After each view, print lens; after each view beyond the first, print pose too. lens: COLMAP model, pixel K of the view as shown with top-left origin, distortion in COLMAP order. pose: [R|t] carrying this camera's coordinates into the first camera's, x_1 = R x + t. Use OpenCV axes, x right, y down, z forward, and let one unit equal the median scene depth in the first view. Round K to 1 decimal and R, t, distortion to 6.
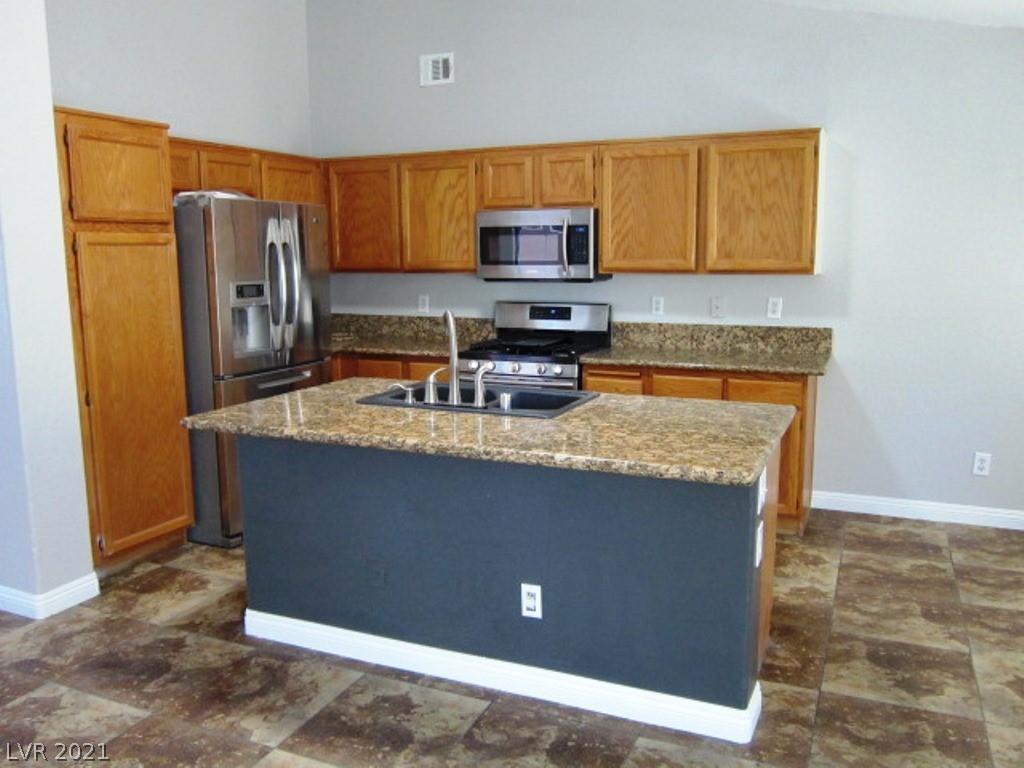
lens RADIAL K [[851.0, 0, 512.0], [0, 851.0, 384.0], [0, 0, 1]] dist [-0.010527, -0.007937]
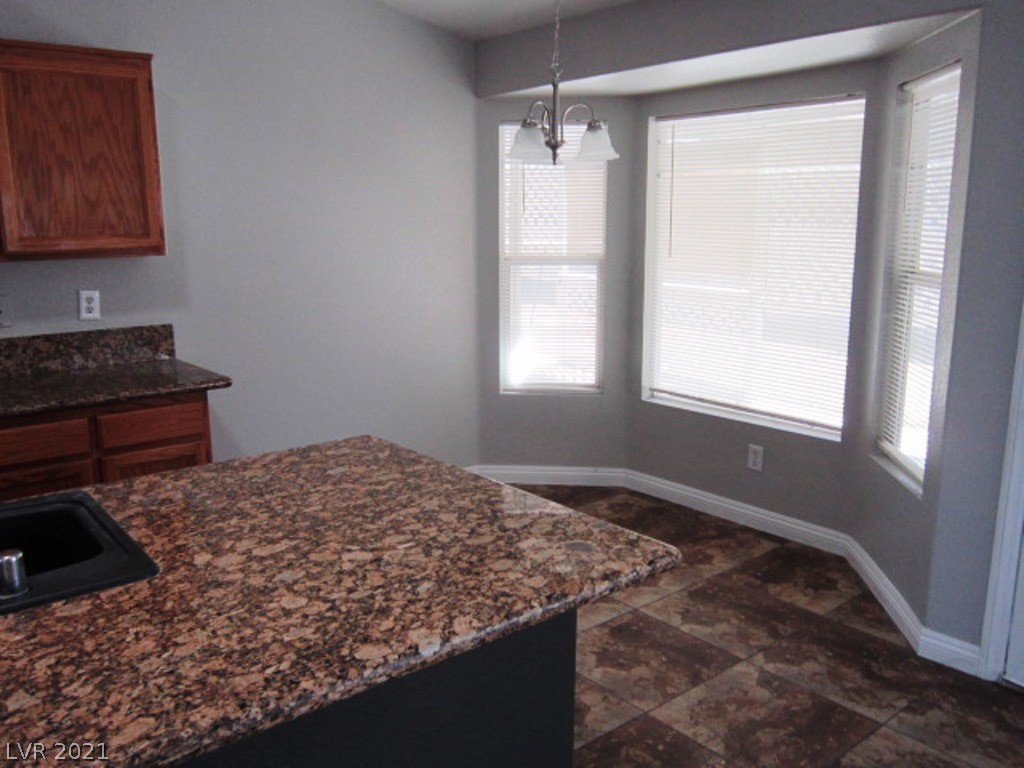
lens RADIAL K [[851.0, 0, 512.0], [0, 851.0, 384.0], [0, 0, 1]] dist [-0.010527, -0.007937]
pose [[0.450362, -0.171001, 0.876318, -0.176265], [0.143411, 0.982599, 0.118038, -0.061658], [-0.881253, 0.072514, 0.467048, 0.389367]]
